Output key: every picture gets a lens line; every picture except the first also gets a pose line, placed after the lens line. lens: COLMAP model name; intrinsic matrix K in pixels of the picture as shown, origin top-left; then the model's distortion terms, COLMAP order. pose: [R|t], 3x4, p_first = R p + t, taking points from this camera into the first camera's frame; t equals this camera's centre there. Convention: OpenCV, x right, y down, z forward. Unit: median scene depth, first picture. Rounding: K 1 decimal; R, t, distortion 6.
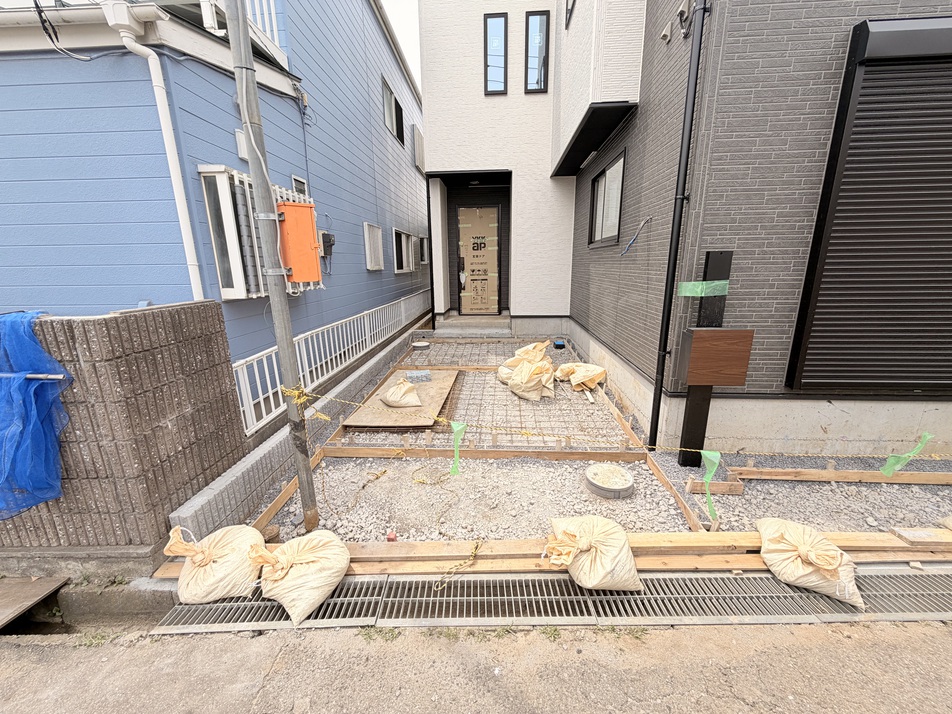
lens RADIAL K [[377.6, 0, 475.4], [0, 377.6, 358.5], [0, 0, 1]] dist [0.000454, 0.000063]
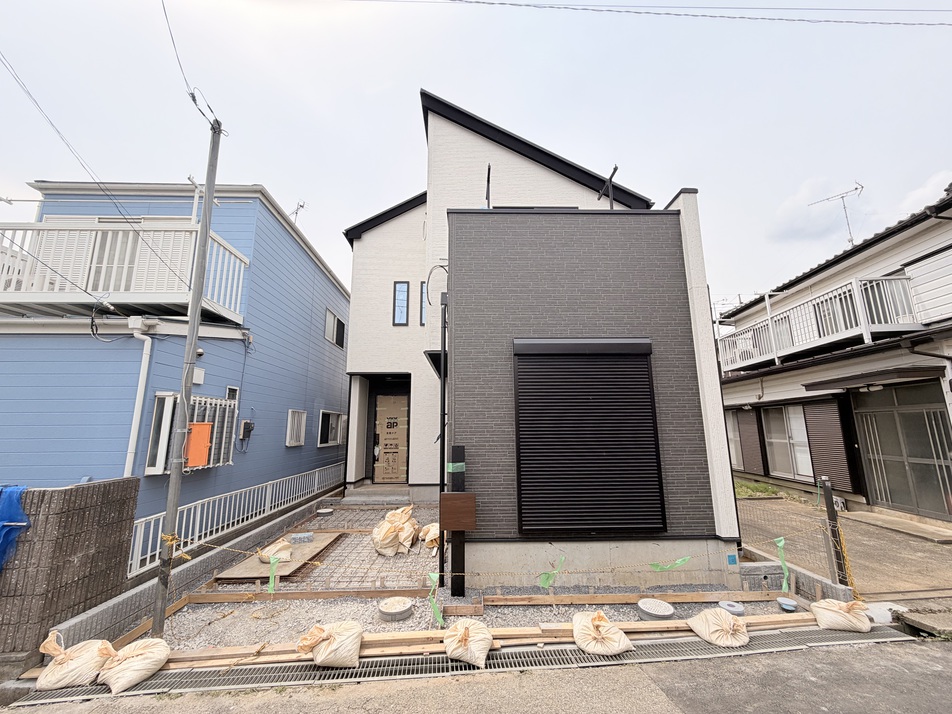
lens RADIAL K [[377.6, 0, 475.1], [0, 377.6, 358.5], [0, 0, 1]] dist [0.000454, 0.000063]
pose [[0.996196, 0.020997, 0.084579, 0.523334], [0.016355, 0.908247, -0.418115, 0.074023], [-0.085598, 0.417908, 0.904448, -0.690011]]
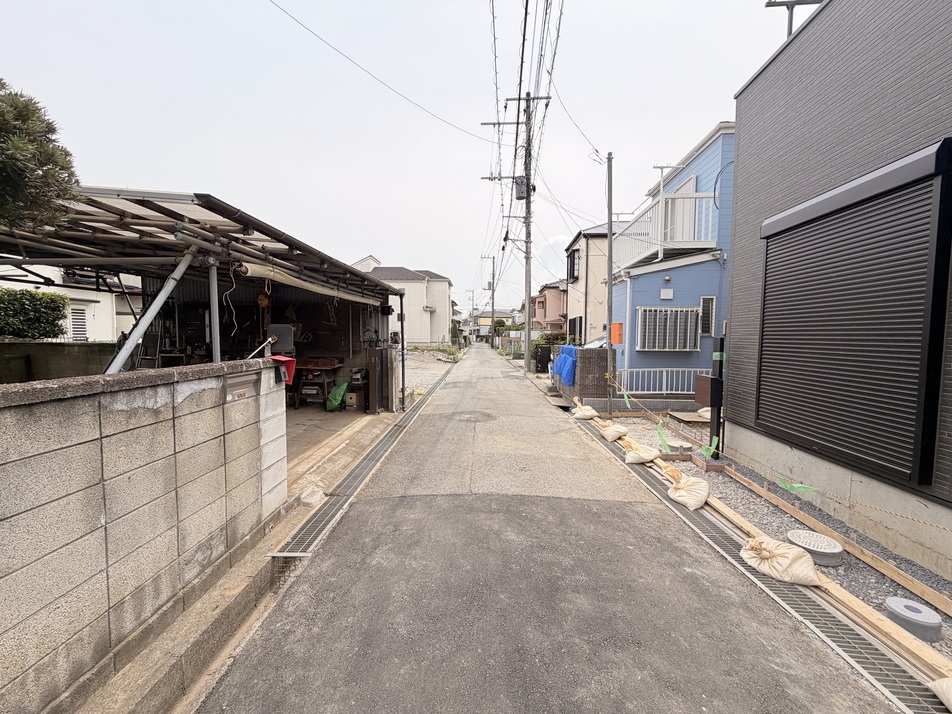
lens RADIAL K [[377.6, 0, 476.0], [0, 377.6, 358.3], [0, 0, 1]] dist [0.000454, 0.000063]
pose [[-0.015040, 0.074712, -0.997092, 2.406844], [-0.248599, 0.965612, 0.076103, -0.017301], [0.968490, 0.249021, 0.004050, -0.177561]]
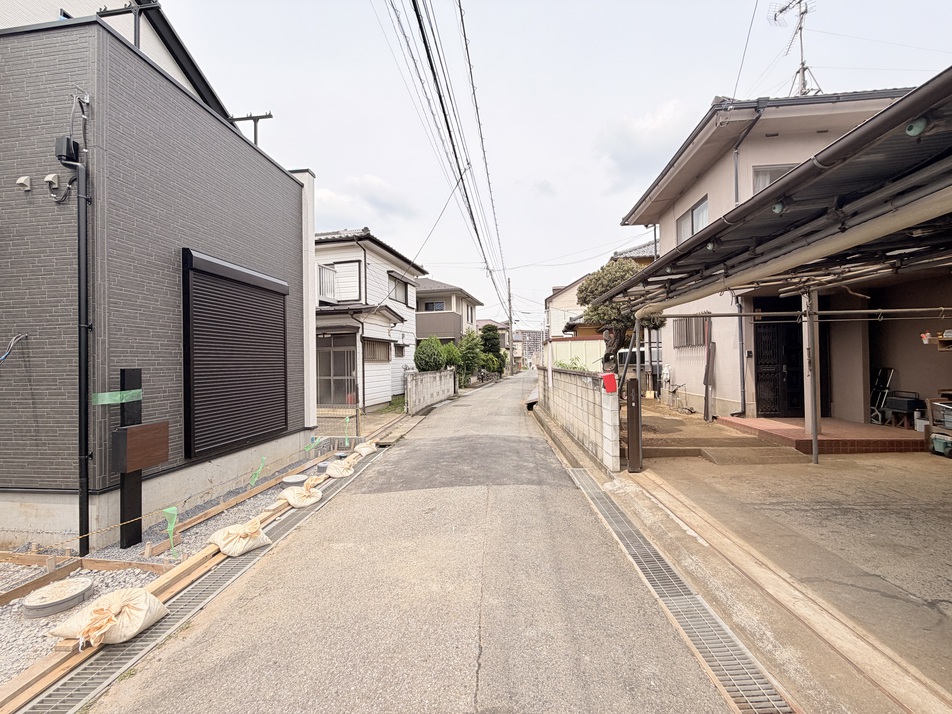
lens RADIAL K [[377.6, 0, 475.9], [0, 377.6, 357.0], [0, 0, 1]] dist [0.000454, 0.000063]
pose [[0.052283, 0.025089, 0.998317, -0.595043], [0.259327, 0.965048, -0.037834, 0.044119], [-0.964373, 0.260868, 0.043949, -0.245056]]
